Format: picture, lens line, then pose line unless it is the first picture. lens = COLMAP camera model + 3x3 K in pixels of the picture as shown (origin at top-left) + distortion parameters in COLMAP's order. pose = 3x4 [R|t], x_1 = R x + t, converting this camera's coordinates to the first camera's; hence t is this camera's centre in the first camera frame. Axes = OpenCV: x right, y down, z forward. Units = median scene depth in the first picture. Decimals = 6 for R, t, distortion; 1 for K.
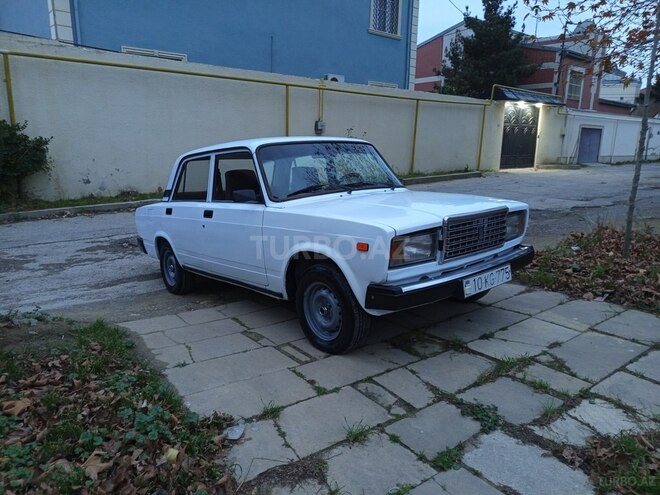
lens RADIAL K [[455.5, 0, 328.7], [0, 455.5, 249.8], [0, 0, 1]] dist [0.040050, -0.036628]
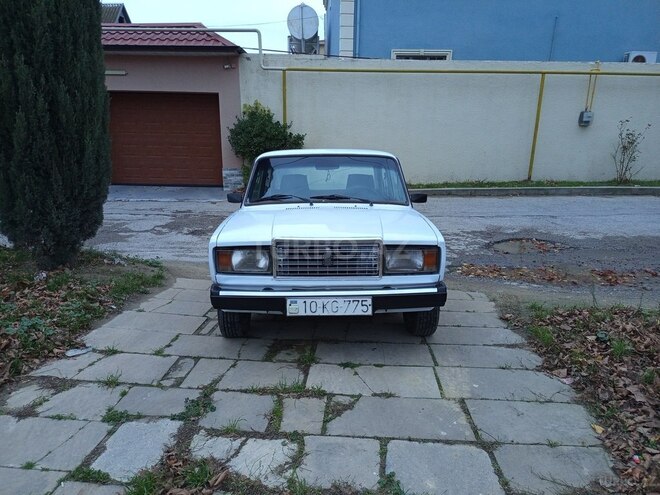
lens RADIAL K [[455.5, 0, 330.7], [0, 455.5, 243.9], [0, 0, 1]] dist [0.040050, -0.036628]
pose [[0.767095, 0.160169, -0.621217, 0.743556], [-0.149076, 0.986329, 0.070224, -0.110183], [0.623972, 0.038740, 0.780486, 0.170946]]
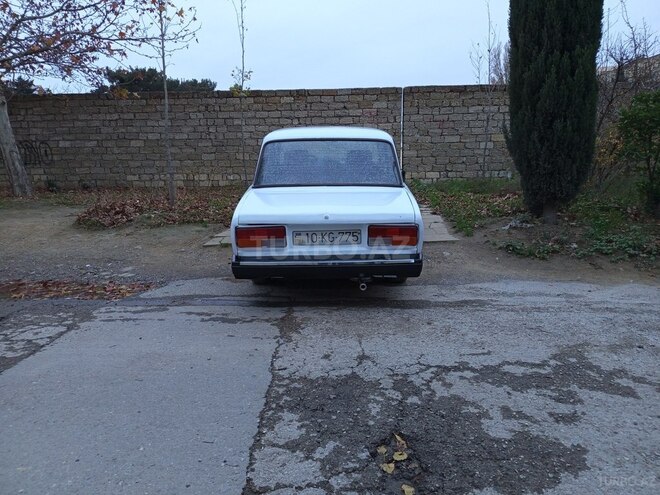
lens RADIAL K [[455.5, 0, 329.9], [0, 455.5, 250.1], [0, 0, 1]] dist [0.040050, -0.036628]
pose [[-0.756405, -0.117463, 0.643470, -1.116673], [0.155467, 0.923268, 0.351293, -0.430475], [-0.635359, 0.365758, -0.680103, 2.316519]]
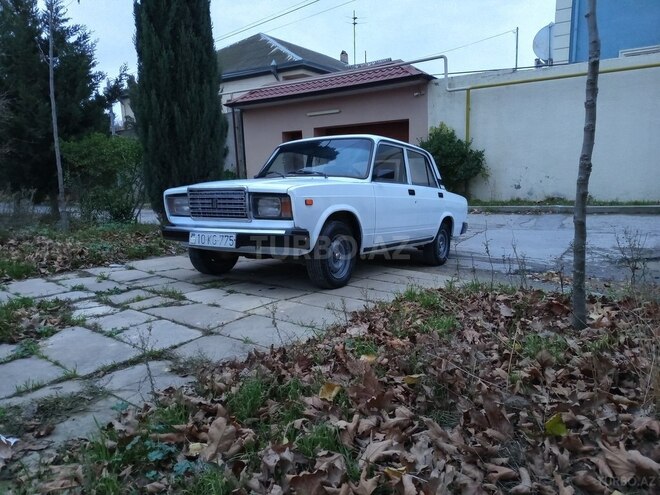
lens RADIAL K [[455.5, 0, 332.8], [0, 455.5, 245.5], [0, 0, 1]] dist [0.040050, -0.036628]
pose [[0.270546, 0.141352, -0.952273, 1.310563], [-0.183907, 0.978534, 0.093001, -0.078646], [0.944978, 0.149968, 0.290734, 0.745484]]
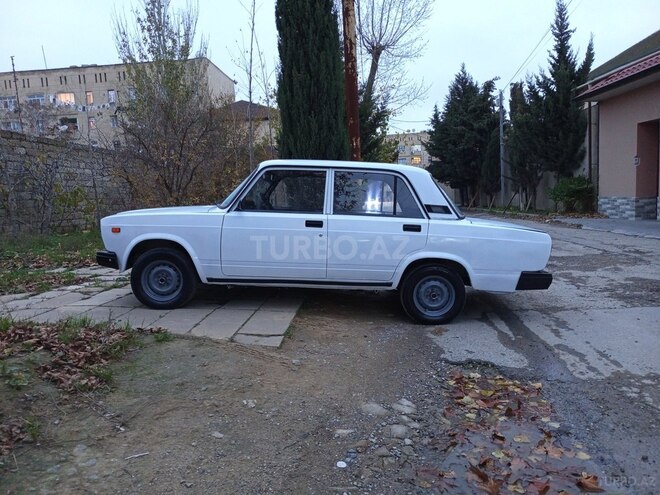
lens RADIAL K [[455.5, 0, 331.0], [0, 455.5, 244.7], [0, 0, 1]] dist [0.040050, -0.036628]
pose [[-0.673893, 0.109963, -0.730600, 0.862686], [-0.119505, 0.959618, 0.254662, -0.393427], [0.729100, 0.258925, -0.633538, 2.100683]]
